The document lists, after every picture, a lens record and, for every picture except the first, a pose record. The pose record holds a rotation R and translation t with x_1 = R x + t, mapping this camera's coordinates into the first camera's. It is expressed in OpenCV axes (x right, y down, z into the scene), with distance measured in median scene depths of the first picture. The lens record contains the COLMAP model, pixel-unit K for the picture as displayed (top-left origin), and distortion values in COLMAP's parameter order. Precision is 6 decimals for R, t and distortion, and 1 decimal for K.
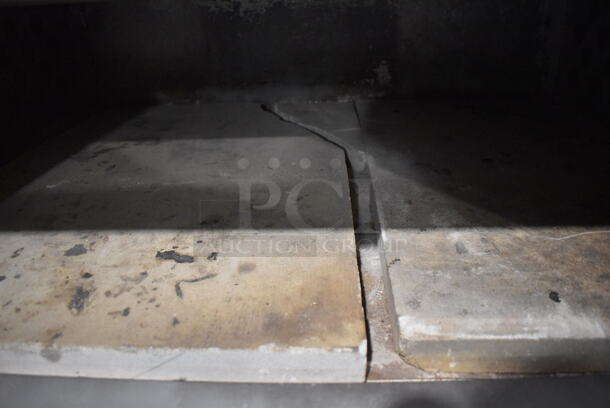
lens RADIAL K [[472.8, 0, 305.0], [0, 472.8, 204.0], [0, 0, 1]] dist [-0.100424, 0.017726]
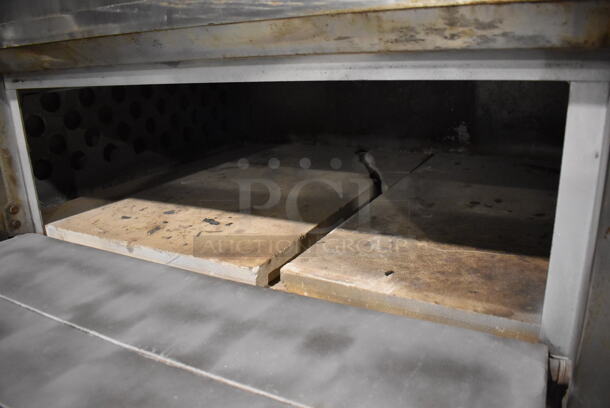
lens RADIAL K [[472.8, 0, 305.0], [0, 472.8, 204.0], [0, 0, 1]] dist [-0.100424, 0.017726]
pose [[0.901435, 0.126251, -0.414096, 0.781450], [-0.168983, 0.983265, -0.068075, 0.110678], [0.398571, 0.131340, 0.907684, -0.488771]]
